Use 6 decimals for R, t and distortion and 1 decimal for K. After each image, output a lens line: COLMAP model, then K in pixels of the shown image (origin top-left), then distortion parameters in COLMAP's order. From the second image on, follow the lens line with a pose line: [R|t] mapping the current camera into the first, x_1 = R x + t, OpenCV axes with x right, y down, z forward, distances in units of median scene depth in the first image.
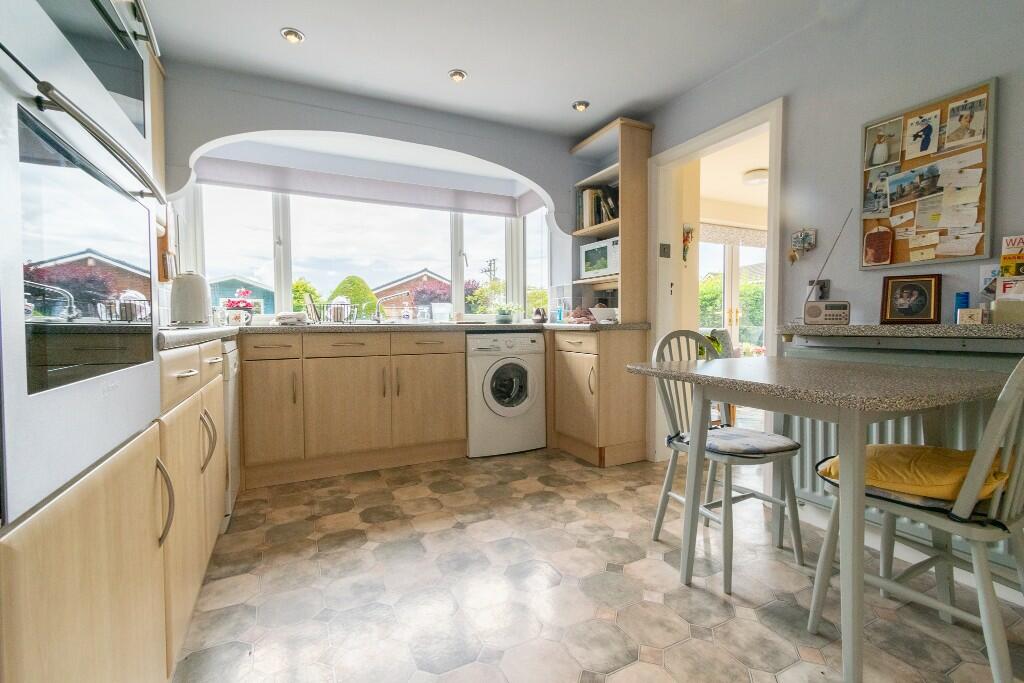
lens RADIAL K [[452.4, 0, 512.6], [0, 452.4, 337.5], [0, 0, 1]] dist [-0.002153, -0.000697]
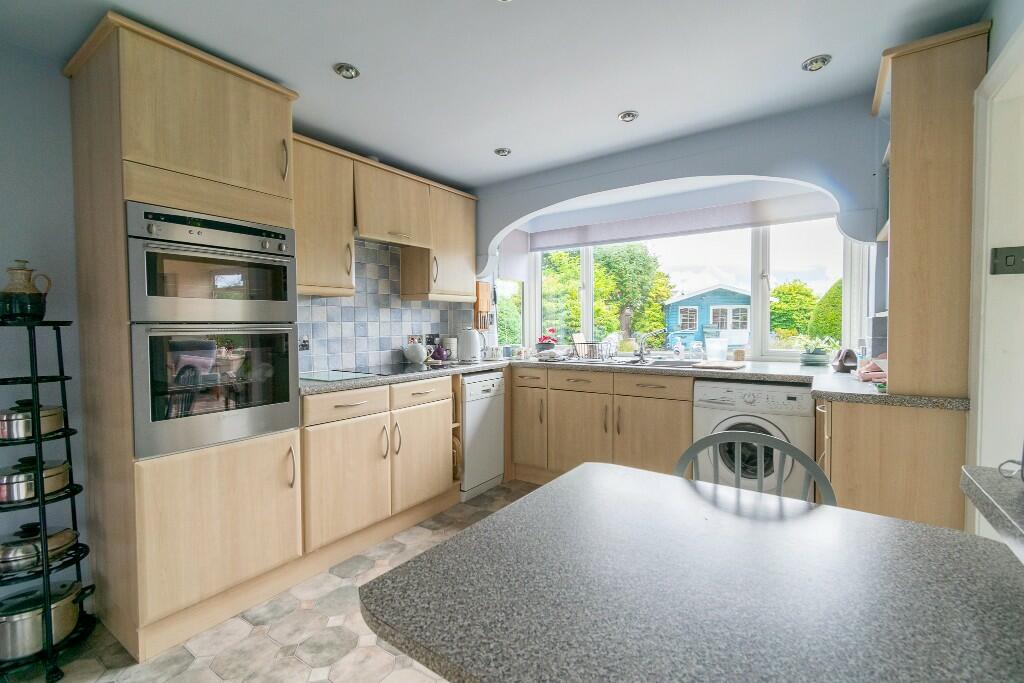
lens RADIAL K [[452.4, 0, 512.6], [0, 452.4, 337.5], [0, 0, 1]] dist [-0.002153, -0.000697]
pose [[0.485764, 0.024703, -0.873741, 0.633921], [-0.026638, 0.999555, 0.013450, -0.120581], [0.873684, 0.016741, 0.486206, 0.338933]]
